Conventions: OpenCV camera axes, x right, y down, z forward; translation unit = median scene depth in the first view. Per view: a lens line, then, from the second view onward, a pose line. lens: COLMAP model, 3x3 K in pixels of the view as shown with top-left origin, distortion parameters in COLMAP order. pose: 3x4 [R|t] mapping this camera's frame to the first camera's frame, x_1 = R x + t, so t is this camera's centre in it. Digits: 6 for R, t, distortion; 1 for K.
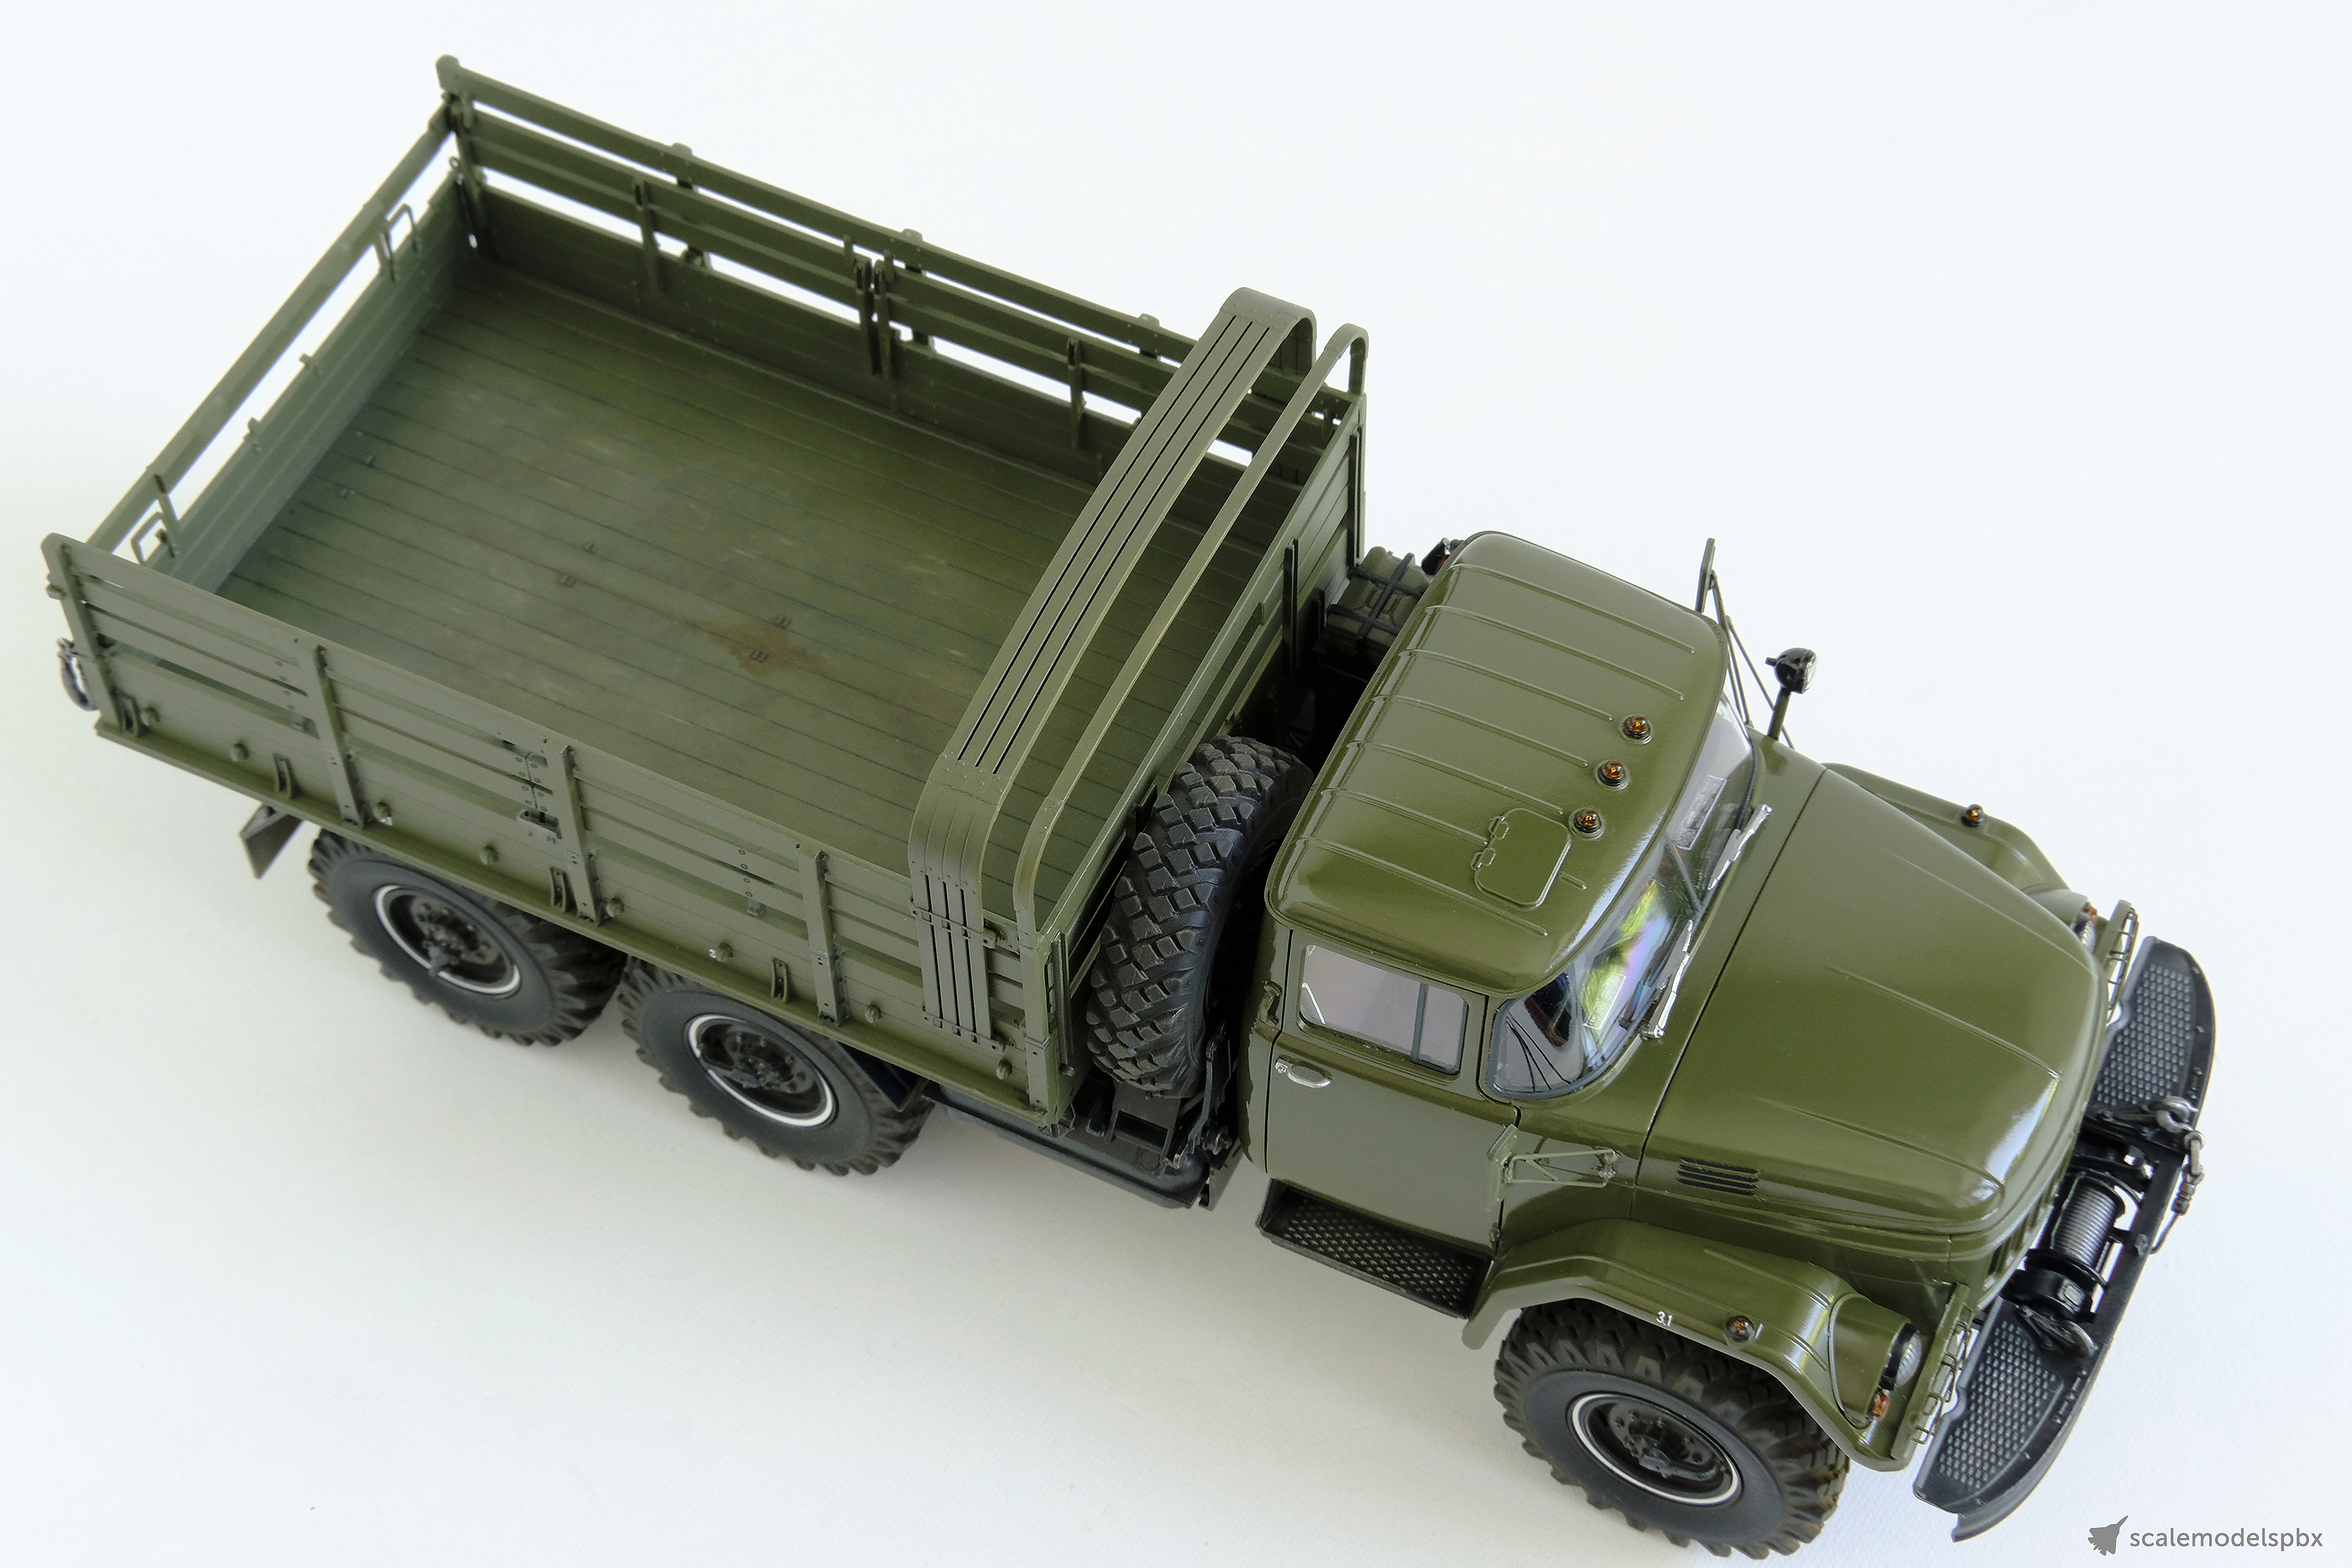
lens RADIAL K [[4456.2, 0, 1176.0], [0, 4456.2, 784.0], [0, 0, 1]] dist [0.350998, 1.687497]
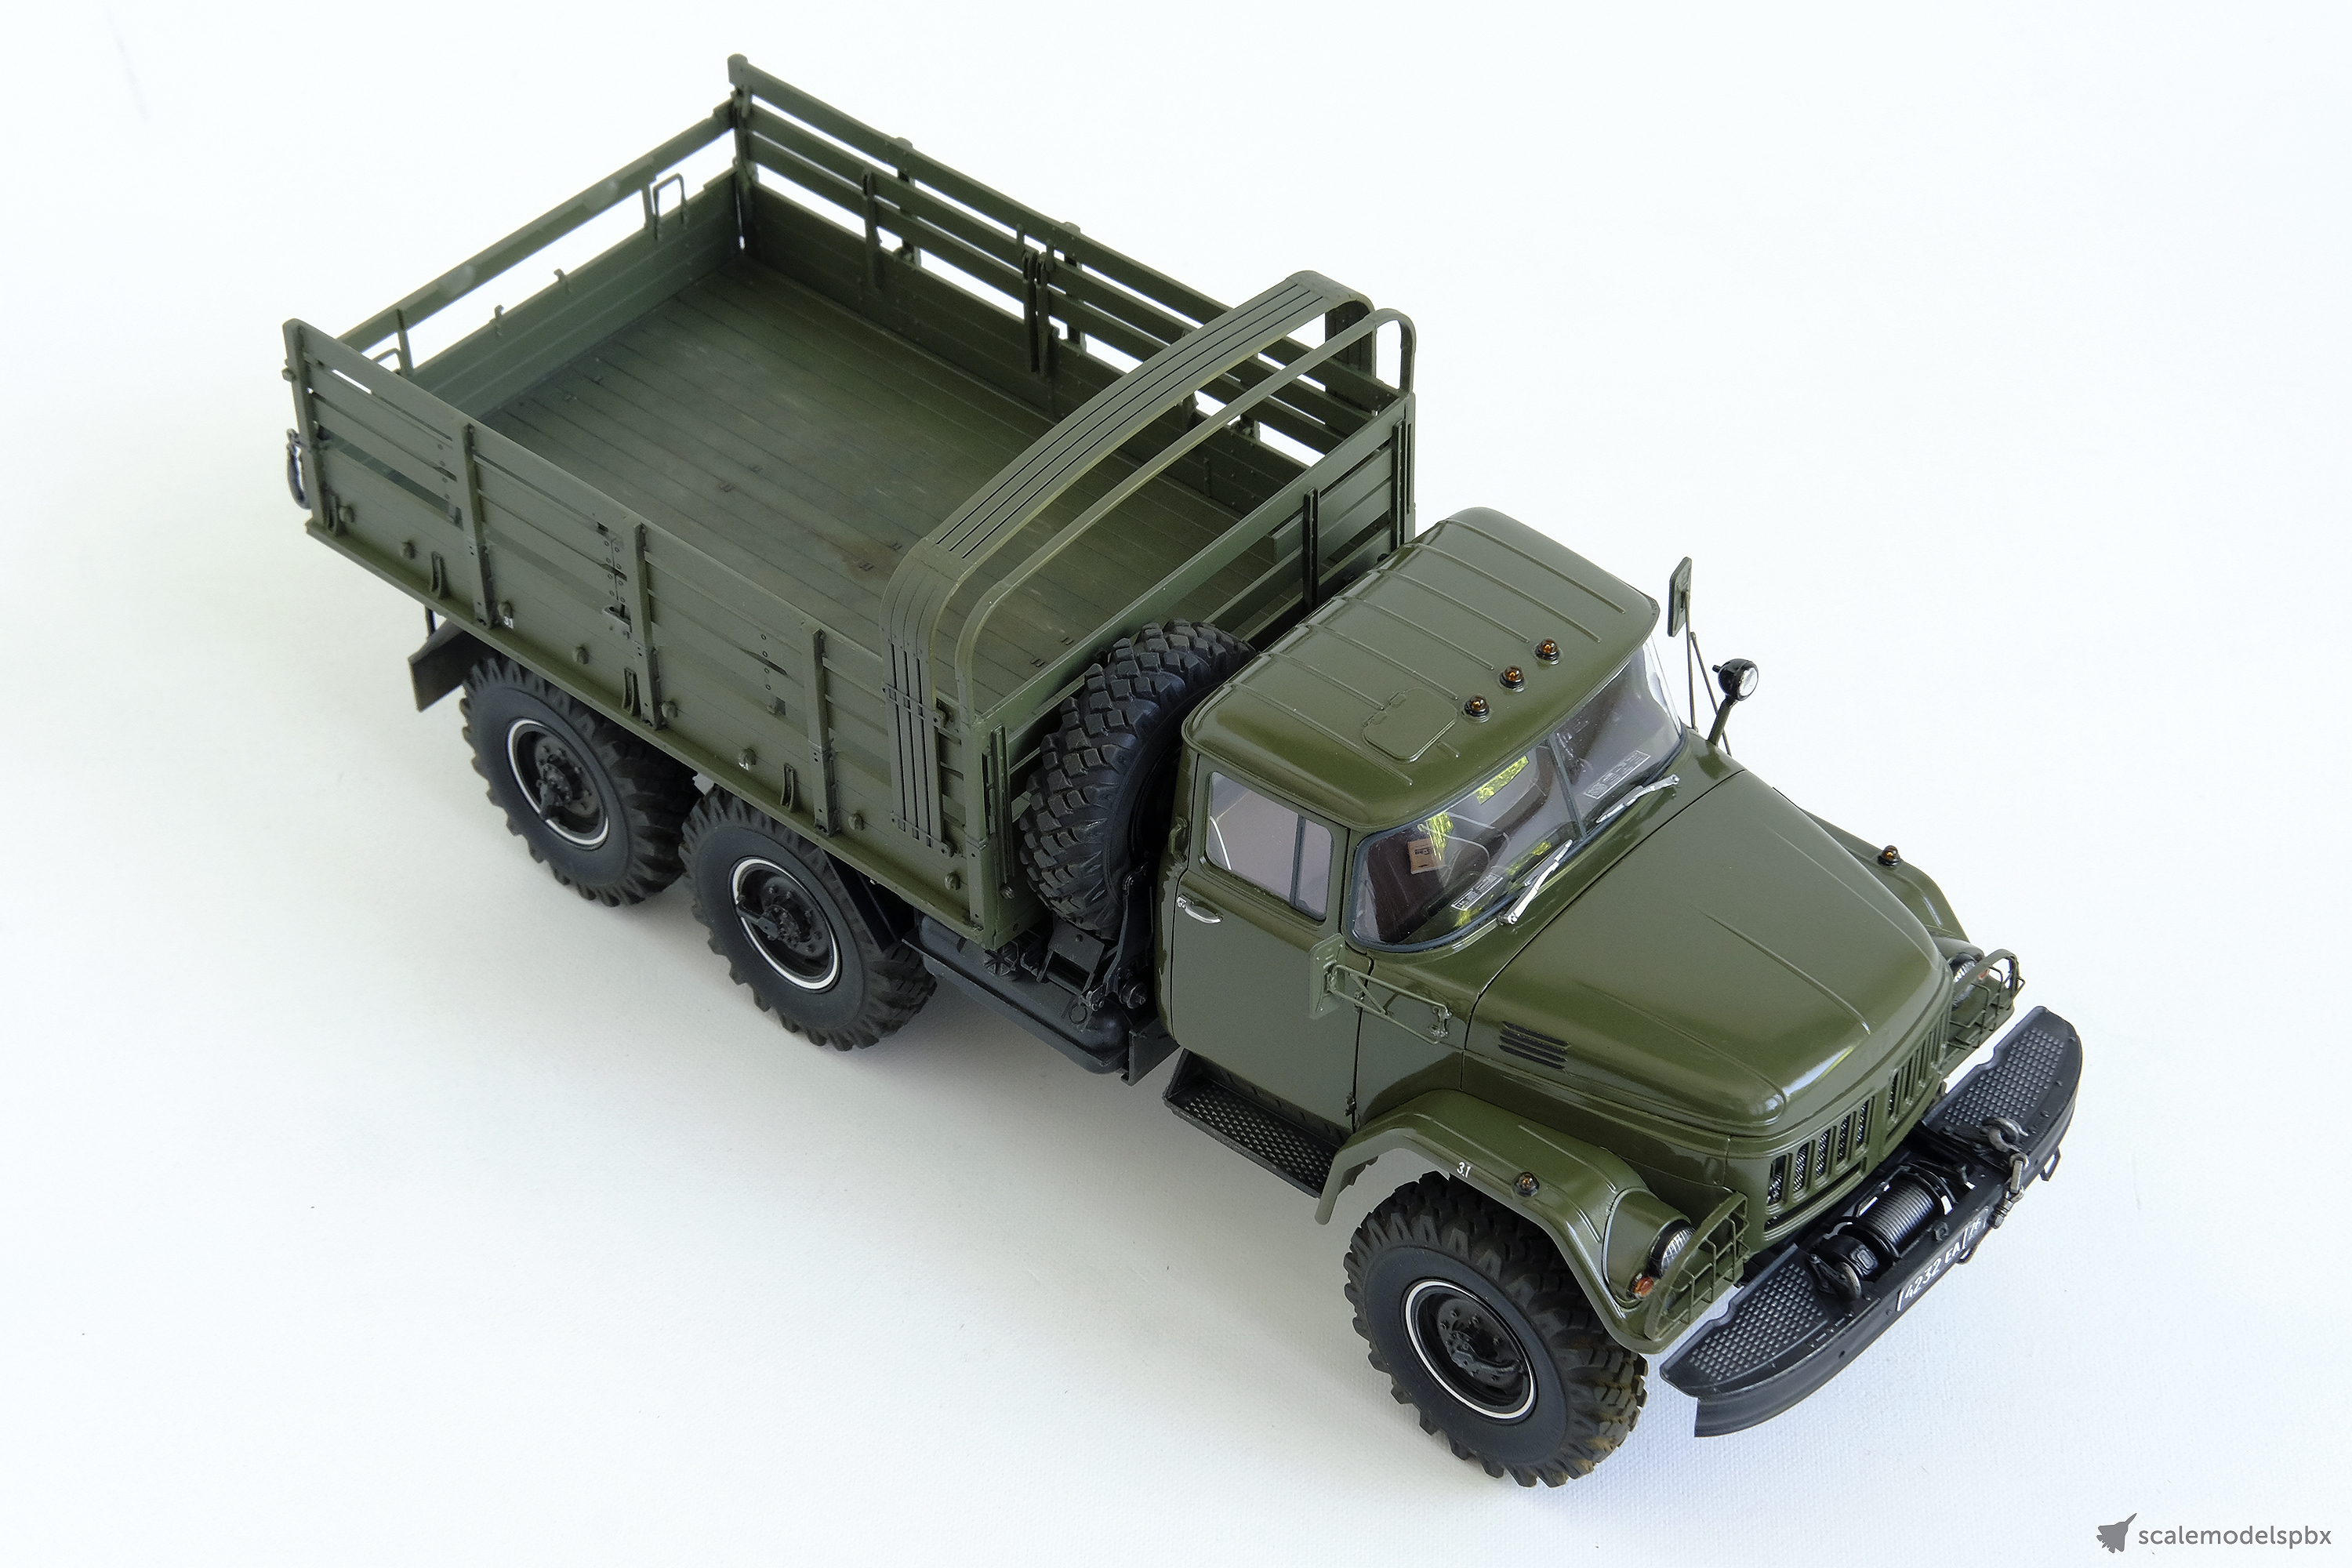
lens RADIAL K [[5048.7, 0, 1176.0], [0, 5048.7, 784.0], [0, 0, 1]] dist [0.419684, 0.082198]
pose [[0.964015, 0.168765, -0.205408, 0.262038], [-0.212433, 0.953561, -0.213528, 0.289323], [0.159833, 0.249480, 0.955099, -0.195000]]
